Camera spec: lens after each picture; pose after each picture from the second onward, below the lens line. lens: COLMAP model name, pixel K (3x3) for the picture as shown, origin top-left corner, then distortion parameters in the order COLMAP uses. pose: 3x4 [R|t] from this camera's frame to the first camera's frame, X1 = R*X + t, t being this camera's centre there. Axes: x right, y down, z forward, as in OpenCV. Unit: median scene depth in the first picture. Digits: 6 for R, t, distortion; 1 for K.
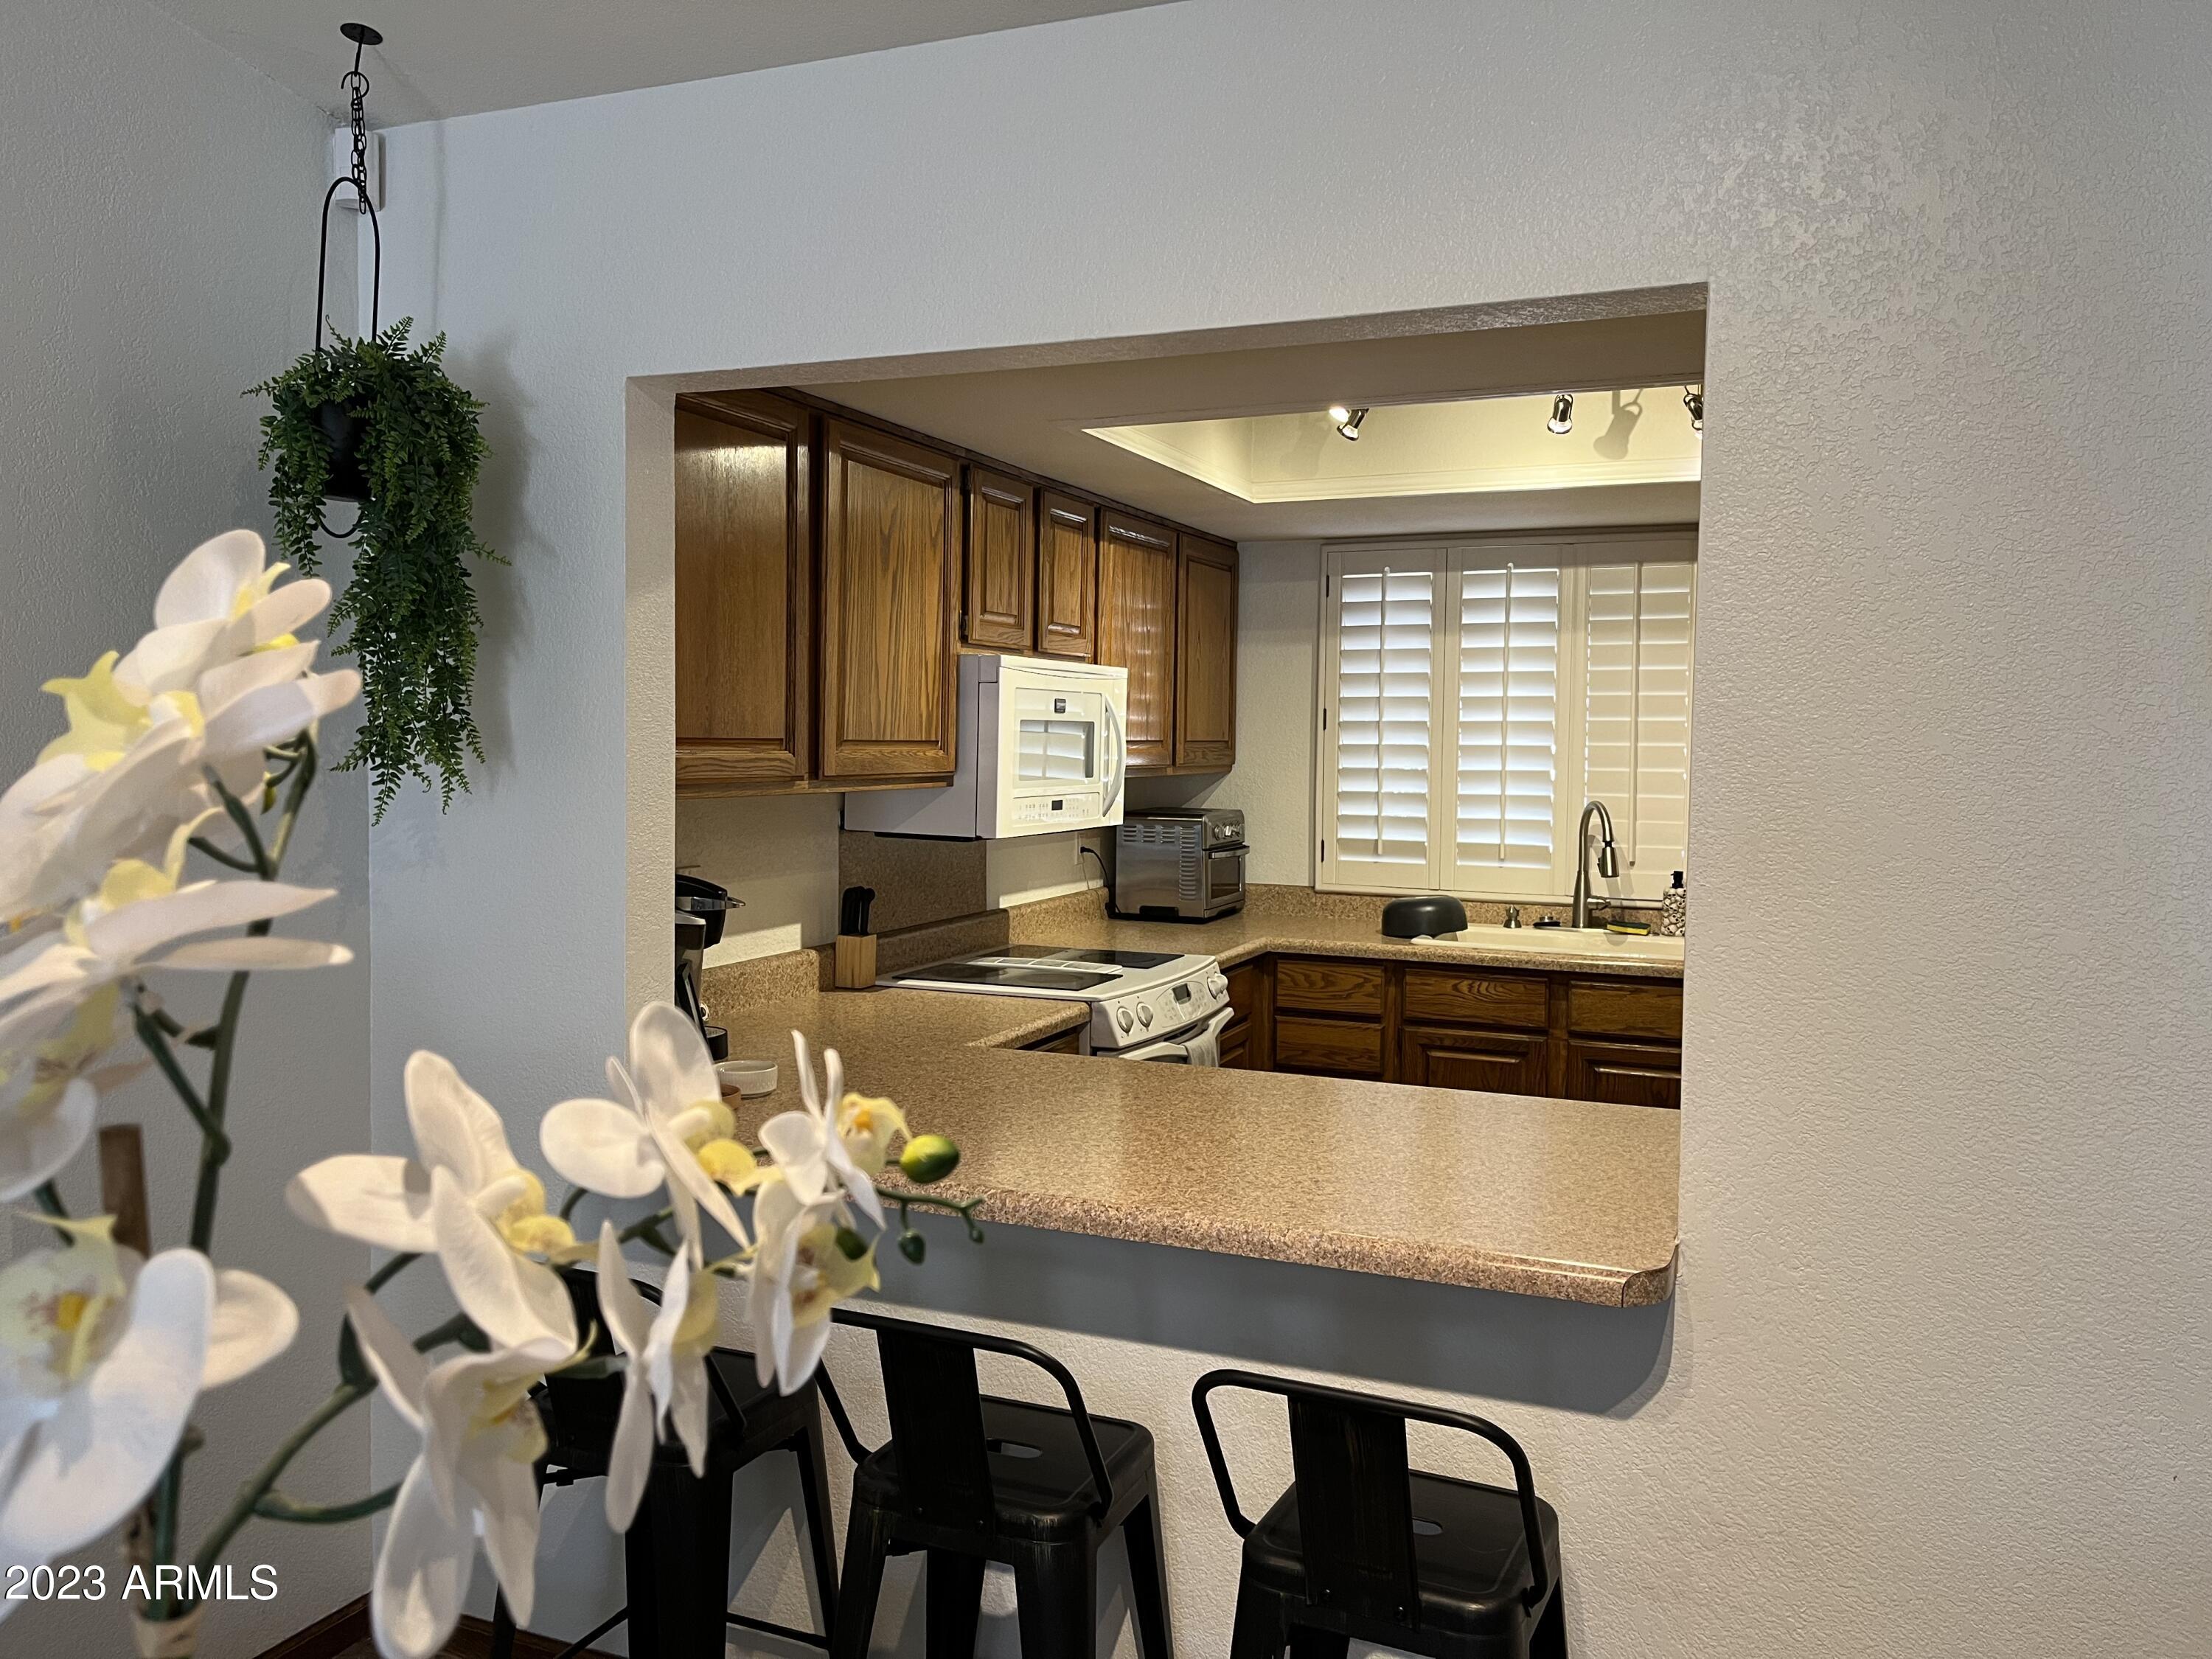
lens RADIAL K [[1685.6, 0, 1142.8], [0, 1685.6, 824.3], [0, 0, 1]] dist [0.090231, -0.151304]
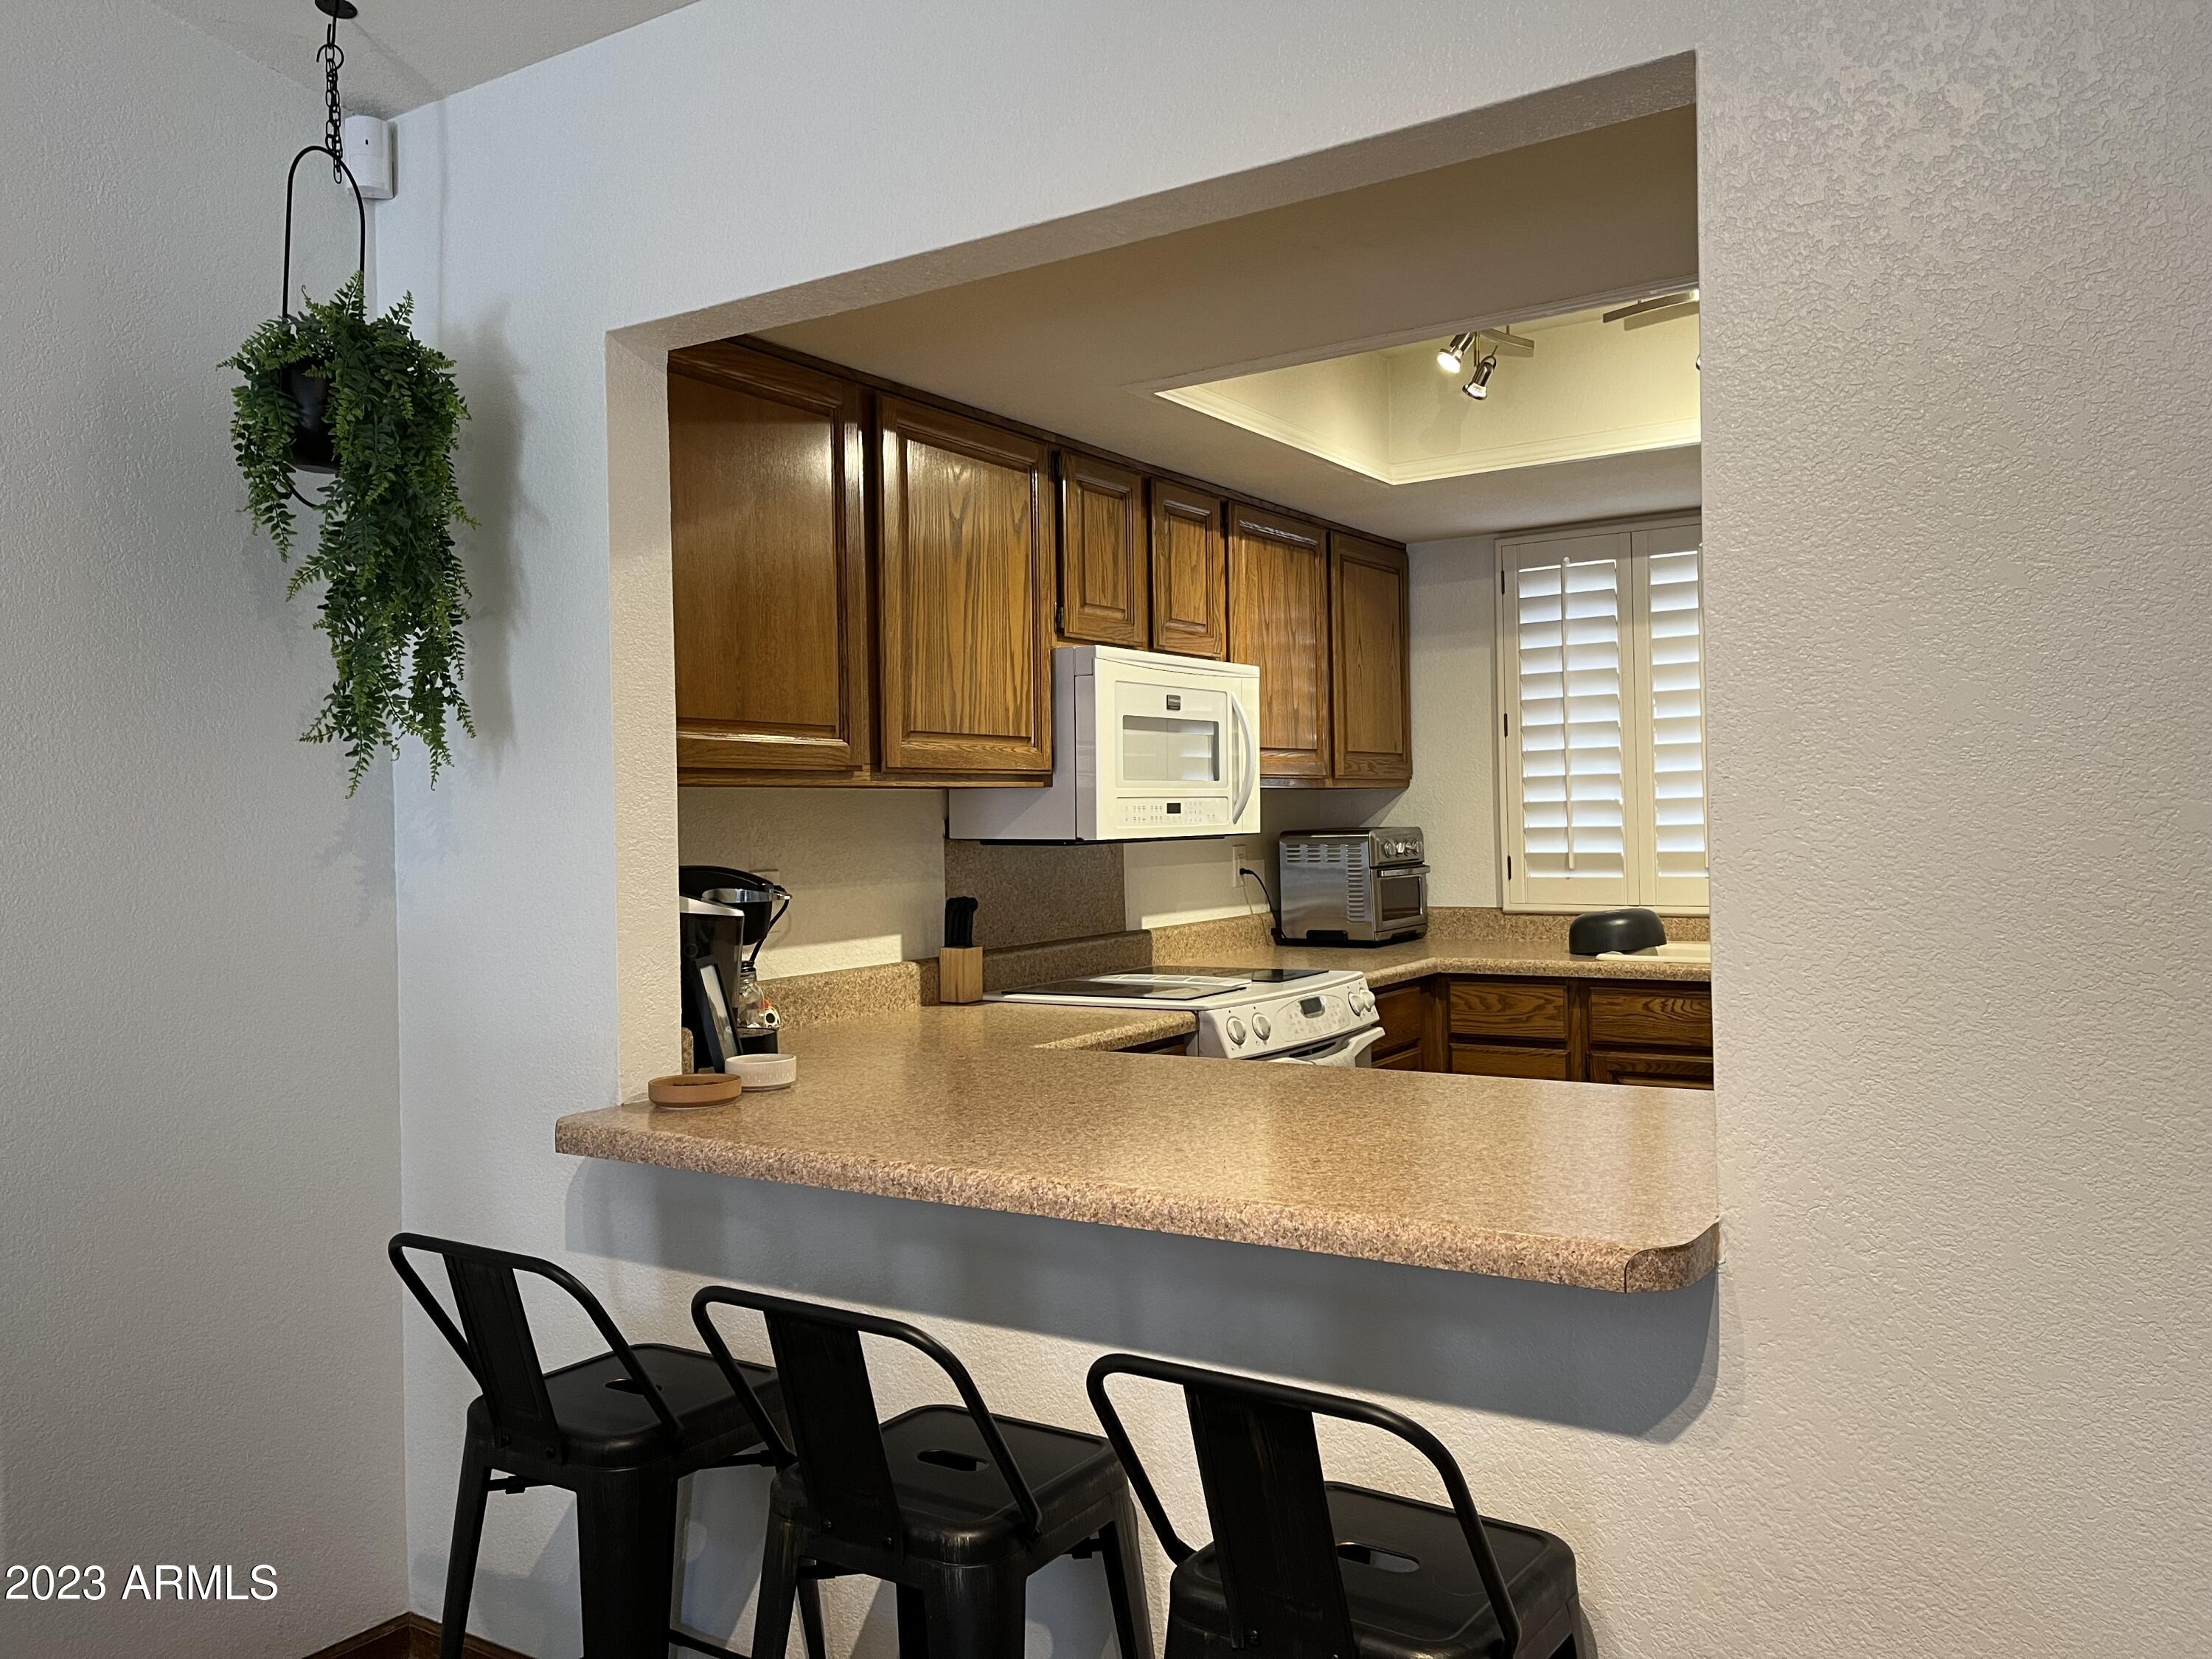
lens RADIAL K [[1685.6, 0, 1142.8], [0, 1685.6, 824.3], [0, 0, 1]] dist [0.090231, -0.151304]
pose [[0.984155, -0.035252, -0.173768, 0.112809], [0.026729, 0.998333, -0.051146, 0.053689], [0.175282, 0.045691, 0.983457, 0.086410]]
